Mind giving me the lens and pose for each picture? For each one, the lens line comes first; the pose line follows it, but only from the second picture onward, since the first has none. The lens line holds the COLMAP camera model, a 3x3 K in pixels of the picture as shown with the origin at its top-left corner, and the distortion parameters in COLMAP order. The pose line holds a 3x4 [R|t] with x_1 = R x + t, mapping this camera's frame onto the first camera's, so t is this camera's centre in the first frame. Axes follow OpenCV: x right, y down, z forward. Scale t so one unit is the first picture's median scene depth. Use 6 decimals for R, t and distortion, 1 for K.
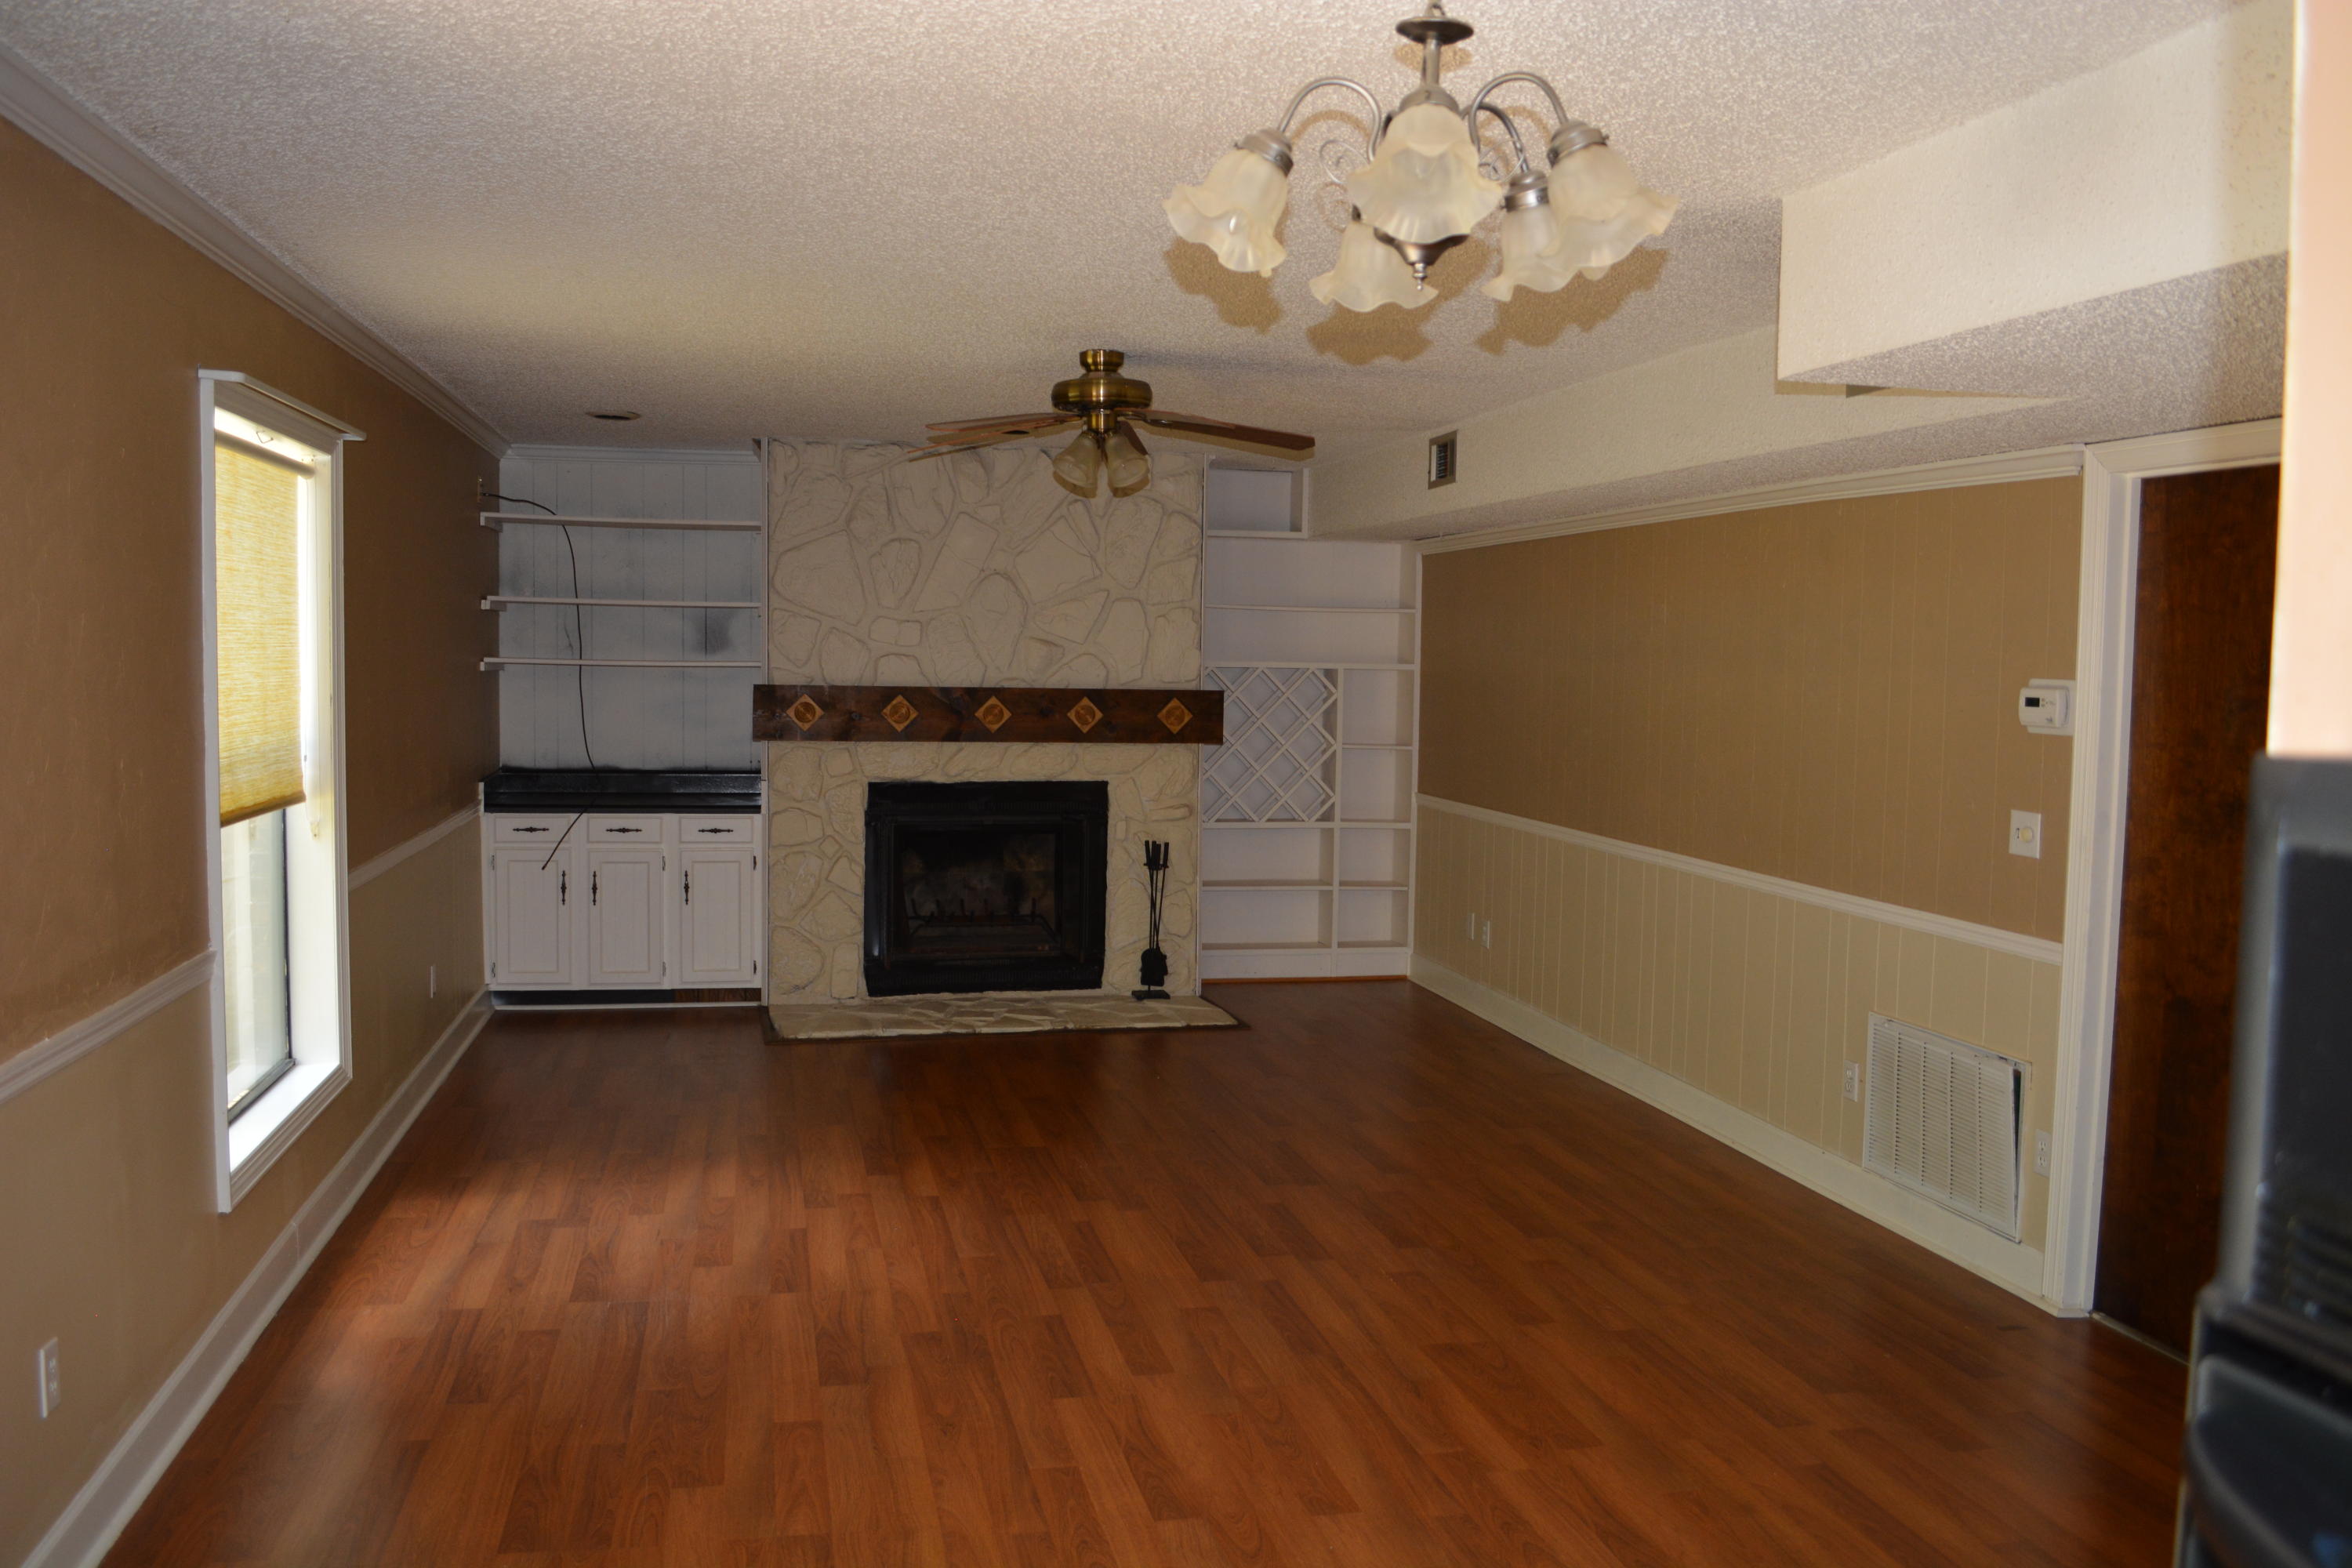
lens RADIAL K [[1875.3, 0, 1169.8], [0, 1875.3, 783.9], [0, 0, 1]] dist [-0.078669, -0.003946]
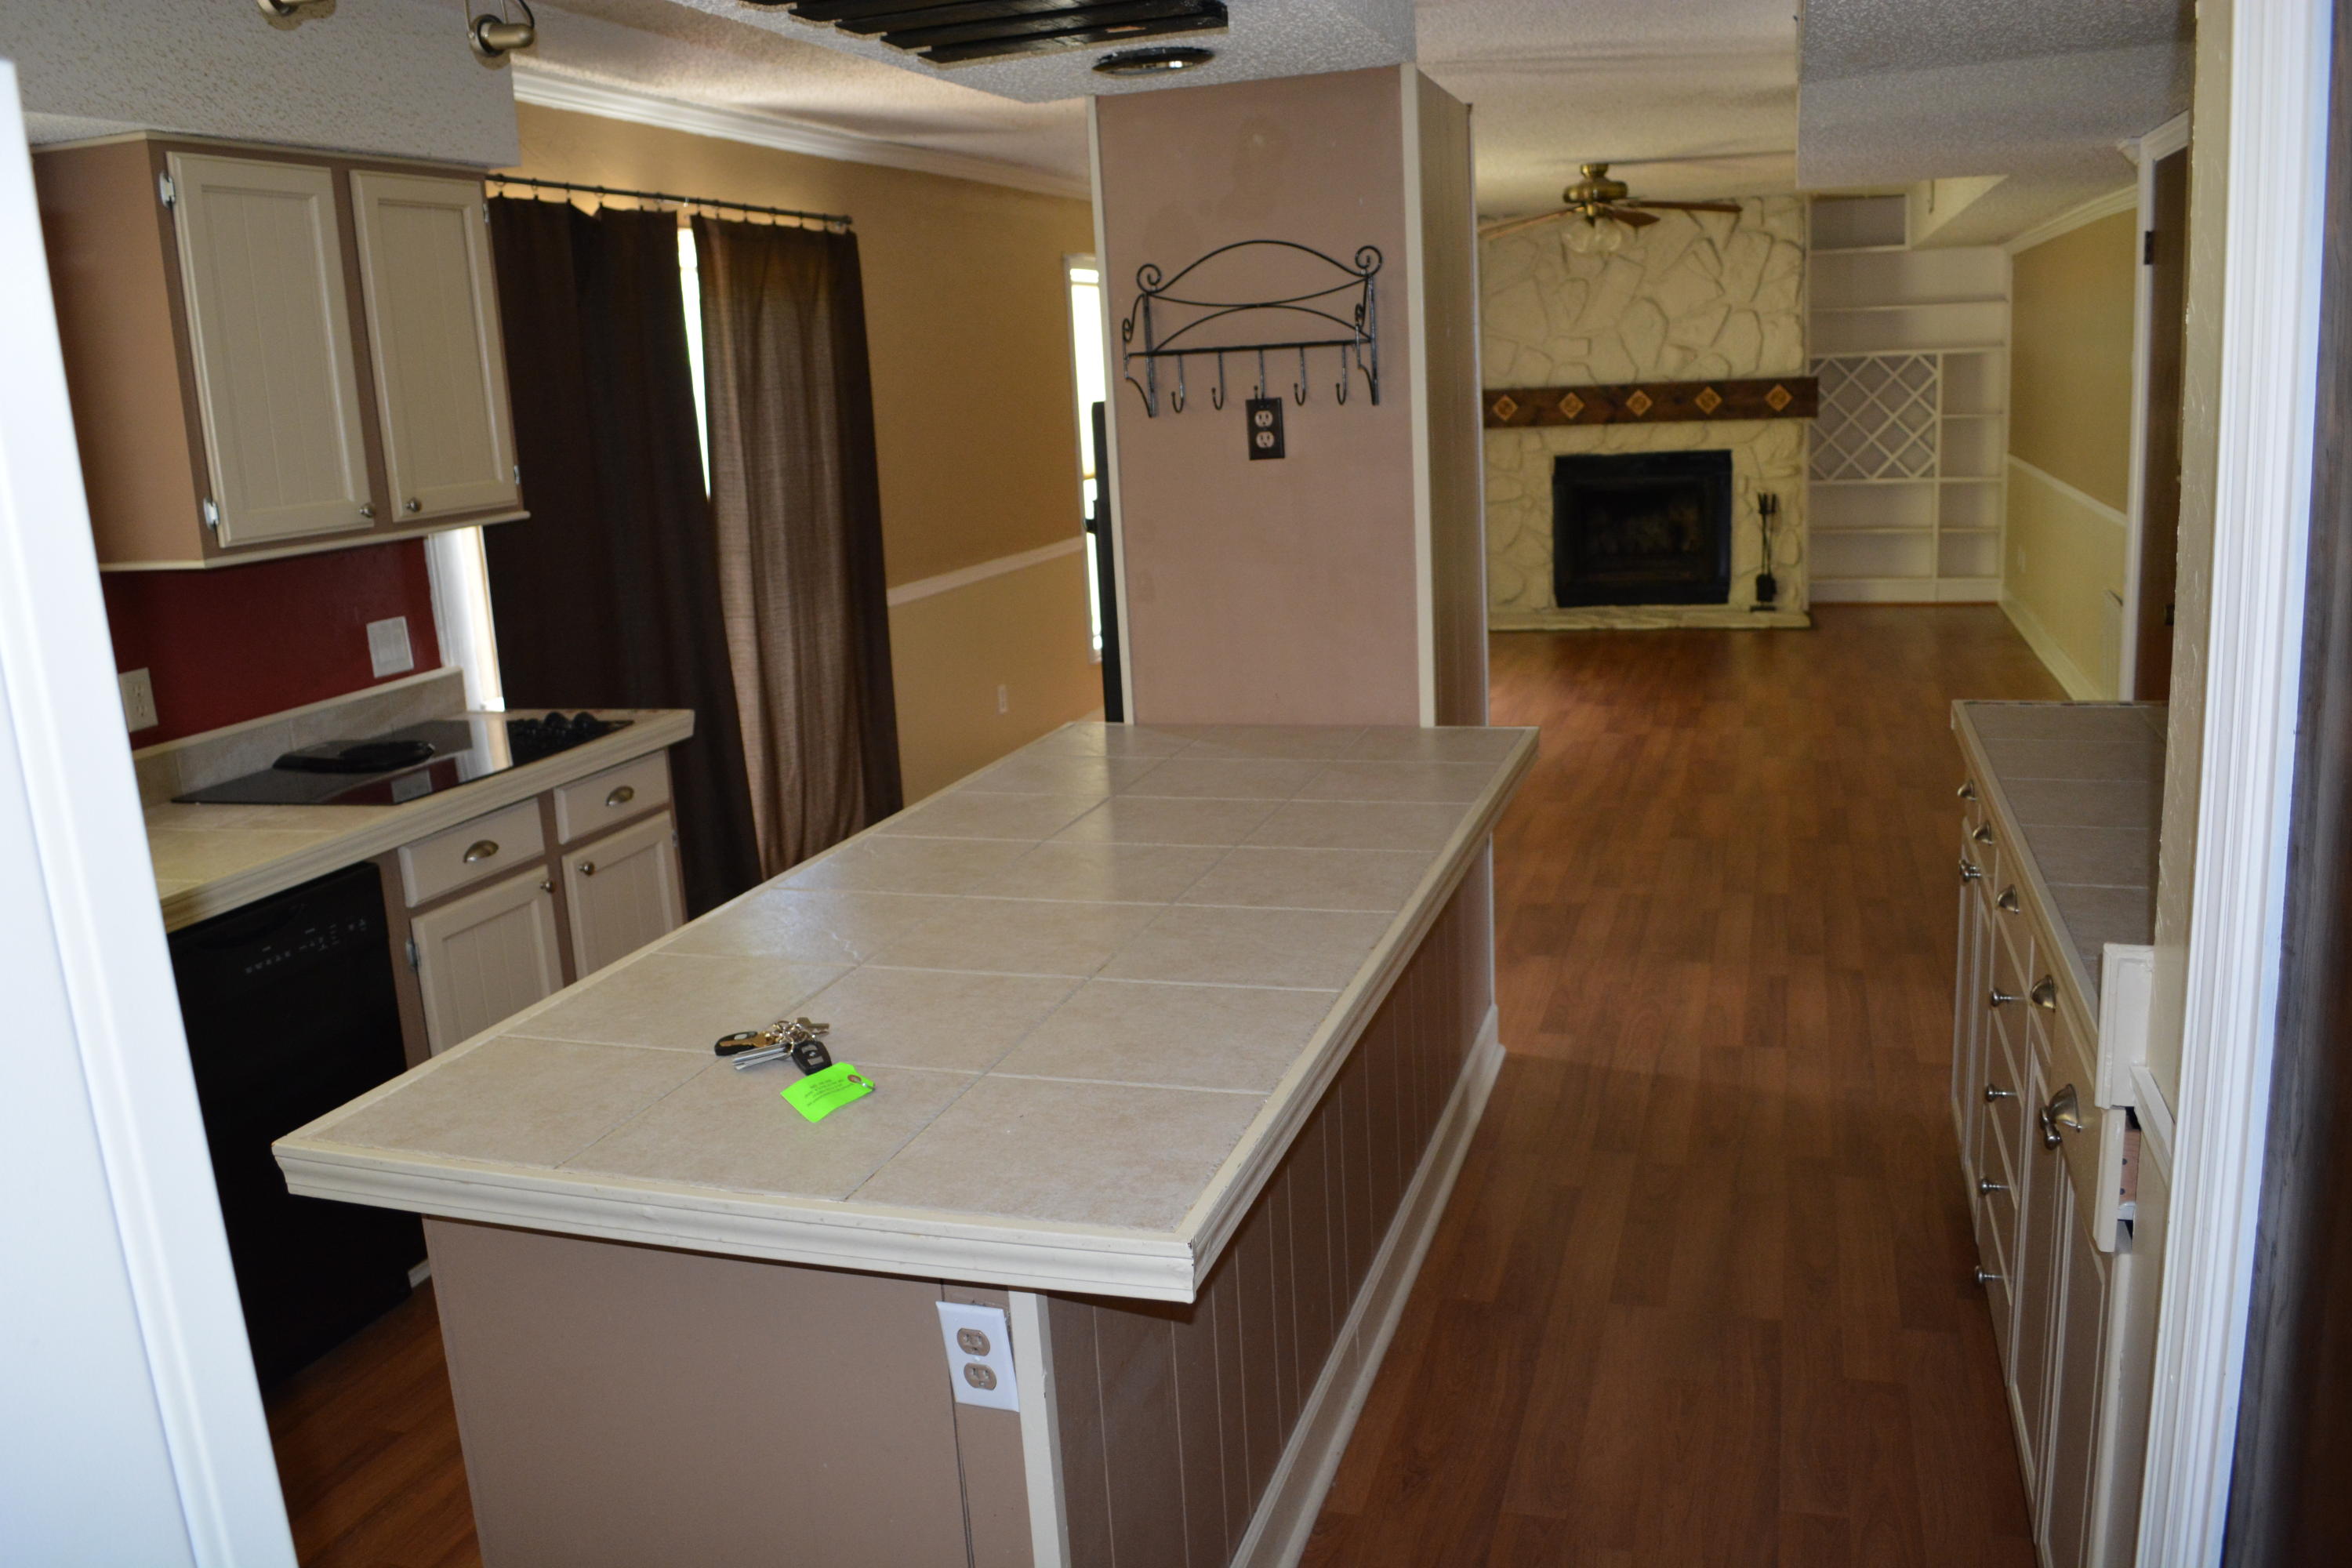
lens RADIAL K [[1875.3, 0, 1176.8], [0, 1875.3, 782.0], [0, 0, 1]] dist [-0.078669, -0.003946]
pose [[0.861320, 0.046970, -0.505887, 0.315712], [0.031842, 0.988769, 0.146018, 0.027798], [0.507064, -0.141877, 0.850151, -0.376942]]
